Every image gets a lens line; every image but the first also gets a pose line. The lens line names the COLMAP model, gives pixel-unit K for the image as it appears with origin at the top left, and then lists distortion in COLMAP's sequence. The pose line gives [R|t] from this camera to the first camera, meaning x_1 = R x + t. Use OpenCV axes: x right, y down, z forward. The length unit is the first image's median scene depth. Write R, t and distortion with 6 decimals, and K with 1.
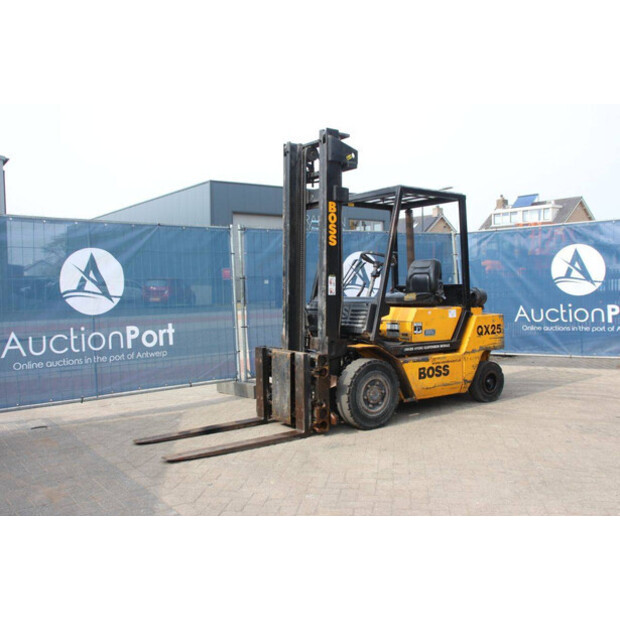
lens RADIAL K [[617.5, 0, 310.0], [0, 617.5, 310.0], [0, 0, 1]] dist [-0.087253, 0.001787]
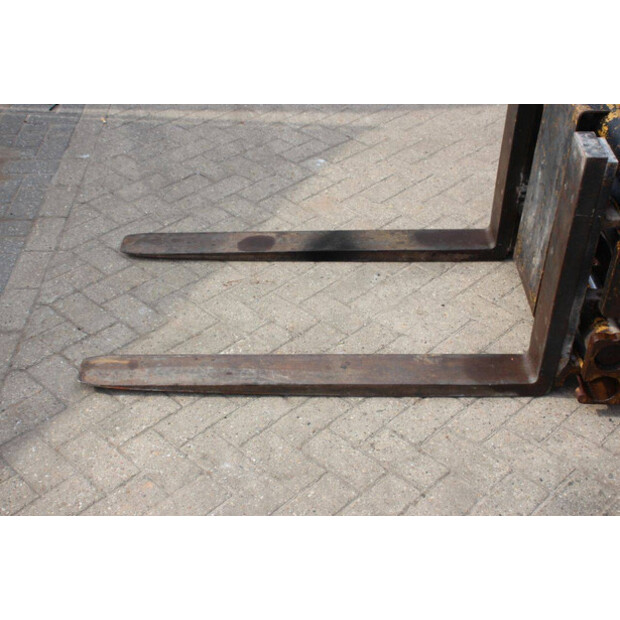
lens RADIAL K [[899.5, 0, 309.6], [0, 899.5, 320.2], [0, 0, 1]] dist [0.032903, 0.032251]
pose [[0.813053, 0.372037, -0.447808, 0.083072], [-0.047346, 0.808886, 0.586057, -0.083955], [0.580261, -0.455294, 0.675282, 0.574898]]
